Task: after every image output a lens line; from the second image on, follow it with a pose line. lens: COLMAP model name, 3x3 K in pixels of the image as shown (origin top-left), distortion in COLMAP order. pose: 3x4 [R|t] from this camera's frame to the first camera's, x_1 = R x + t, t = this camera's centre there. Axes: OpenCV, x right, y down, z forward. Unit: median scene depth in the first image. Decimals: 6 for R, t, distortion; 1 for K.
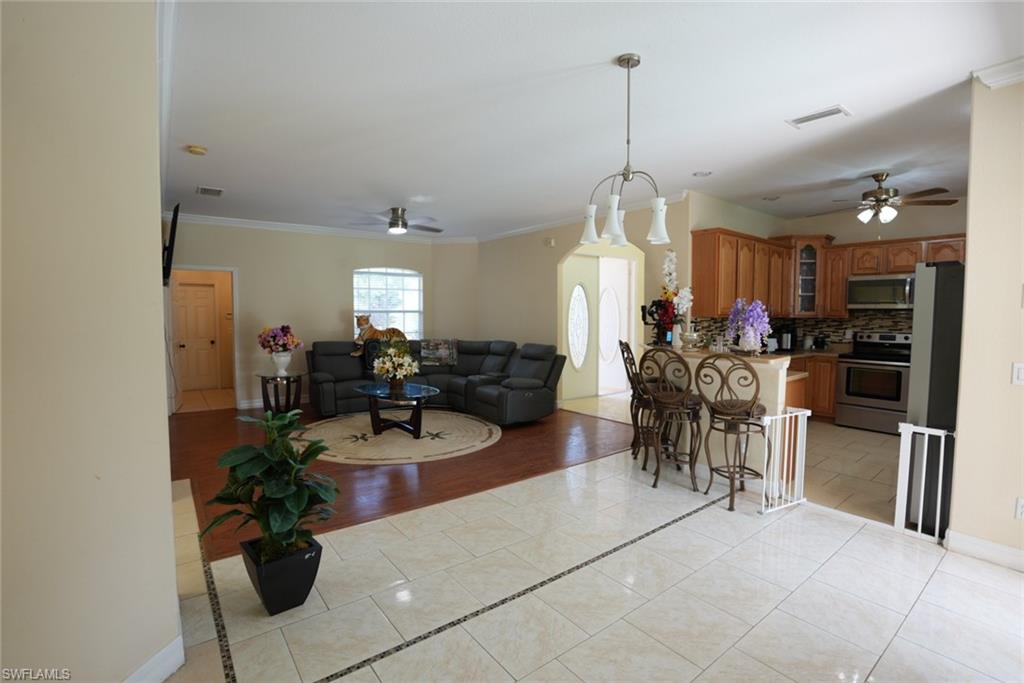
lens RADIAL K [[465.5, 0, 512.0], [0, 465.5, 341.5], [0, 0, 1]] dist [-0.074260, 0.025958]
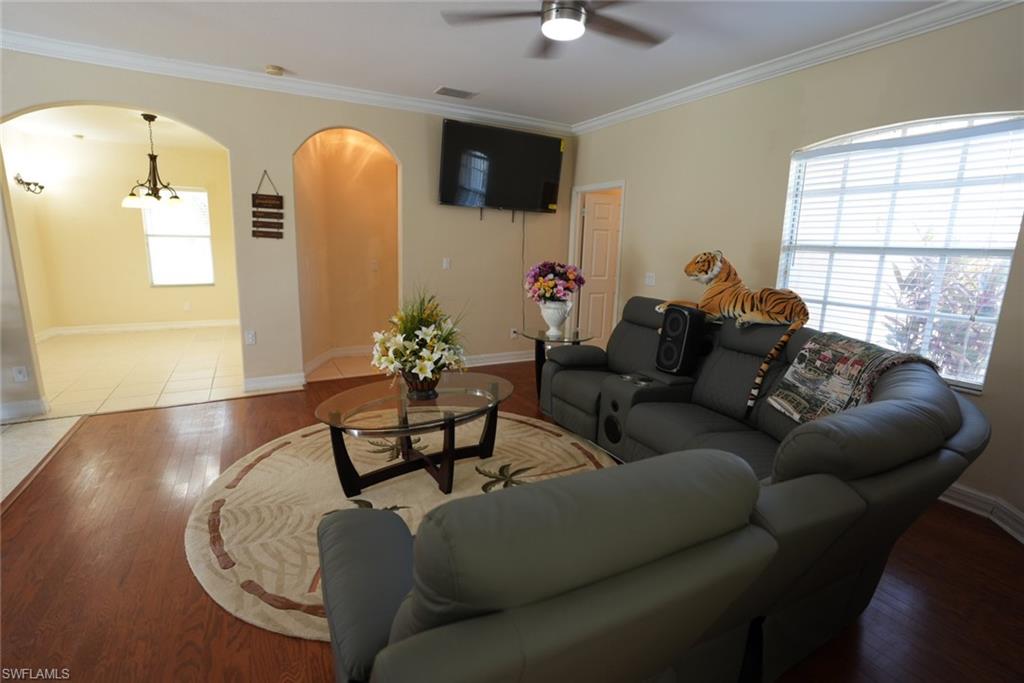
lens RADIAL K [[465.5, 0, 512.0], [0, 465.5, 341.5], [0, 0, 1]] dist [-0.074260, 0.025958]
pose [[-0.159489, 0.192636, -0.968222, 0.059205], [-0.085652, 0.974378, 0.207970, -0.018598], [0.983477, 0.116099, -0.138903, 0.342827]]
